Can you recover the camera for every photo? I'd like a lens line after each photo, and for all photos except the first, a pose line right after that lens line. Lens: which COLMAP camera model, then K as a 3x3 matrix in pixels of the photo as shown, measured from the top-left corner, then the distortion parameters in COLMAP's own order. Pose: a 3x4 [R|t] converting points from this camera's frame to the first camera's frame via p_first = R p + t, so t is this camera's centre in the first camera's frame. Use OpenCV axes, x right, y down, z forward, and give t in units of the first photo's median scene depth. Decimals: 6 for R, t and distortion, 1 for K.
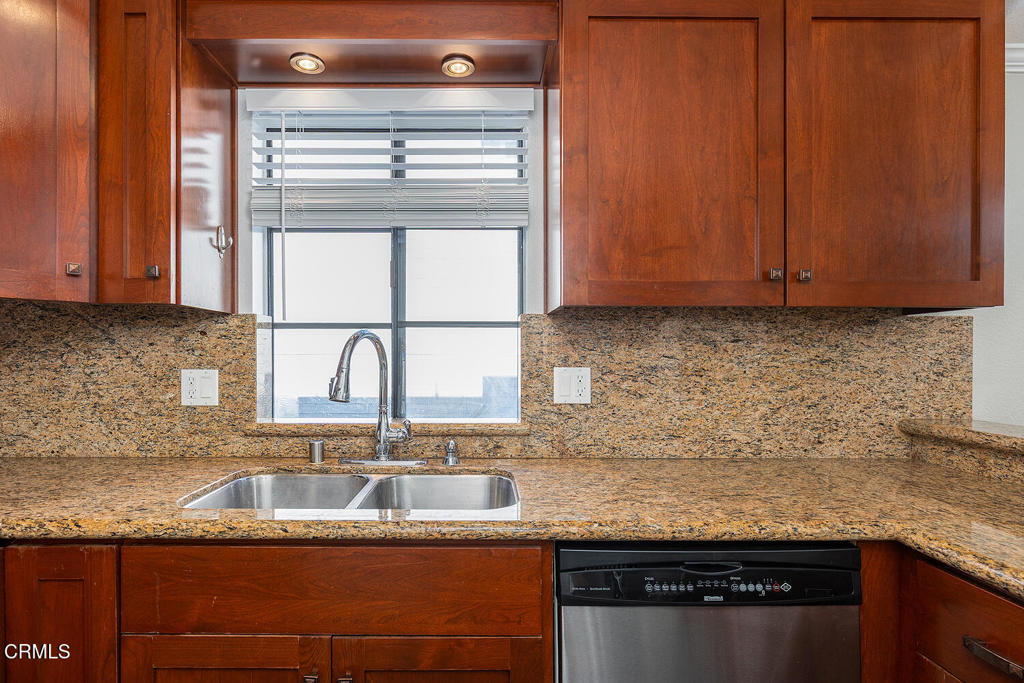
lens RADIAL K [[512.6, 0, 512.8], [0, 512.6, 356.3], [0, 0, 1]] dist [0.000360, 0.000019]
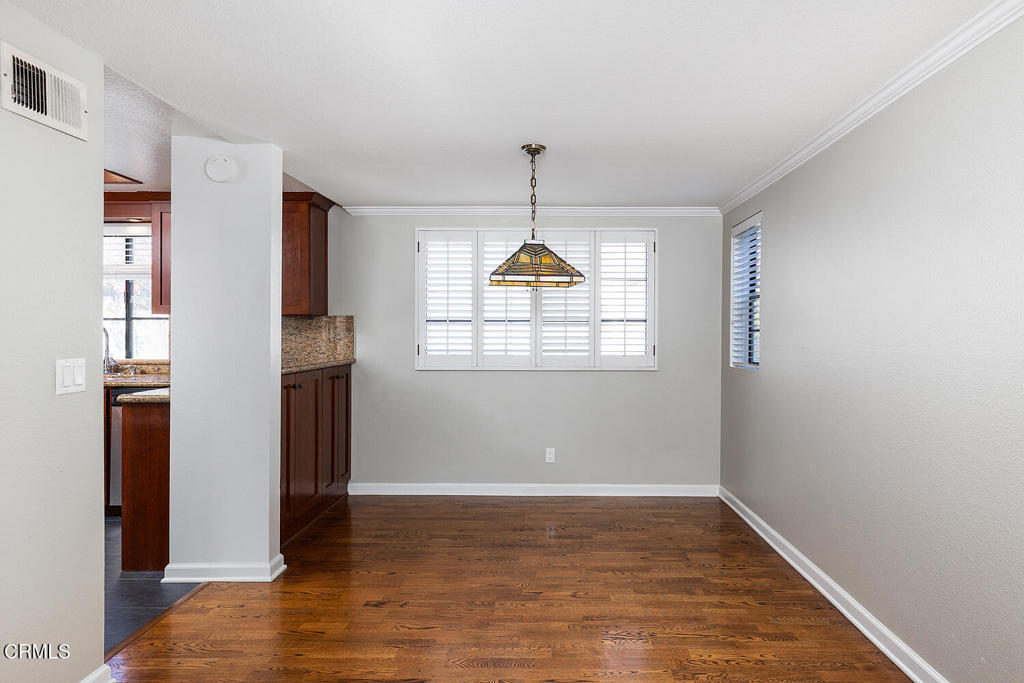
lens RADIAL K [[565.5, 0, 512.0], [0, 565.5, 341.5], [0, 0, 1]] dist [0.008139, -0.000785]
pose [[0.998731, -0.000438, -0.050365, 1.796663], [0.001001, 0.999937, 0.011152, 0.015331], [0.050357, -0.011188, 0.998669, -1.636273]]
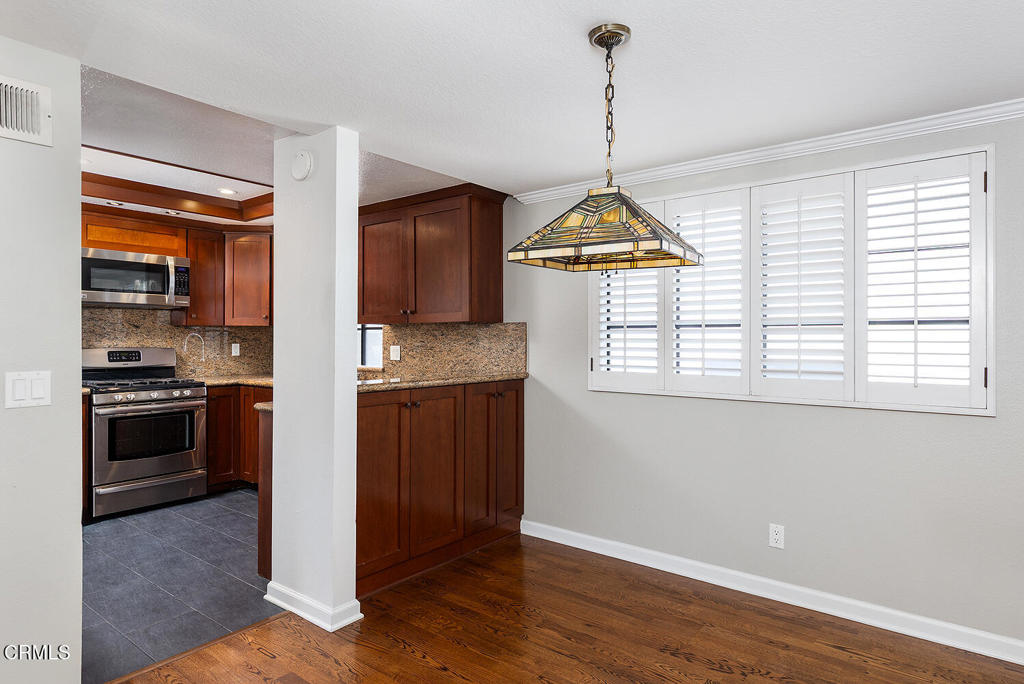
lens RADIAL K [[565.5, 0, 512.0], [0, 565.5, 342.0], [0, 0, 1]] dist [0.008139, -0.000785]
pose [[0.776435, 0.001309, -0.630196, 2.297002], [-0.001964, 0.999998, -0.000343, 0.002458], [0.630194, 0.001504, 0.776436, -0.792619]]
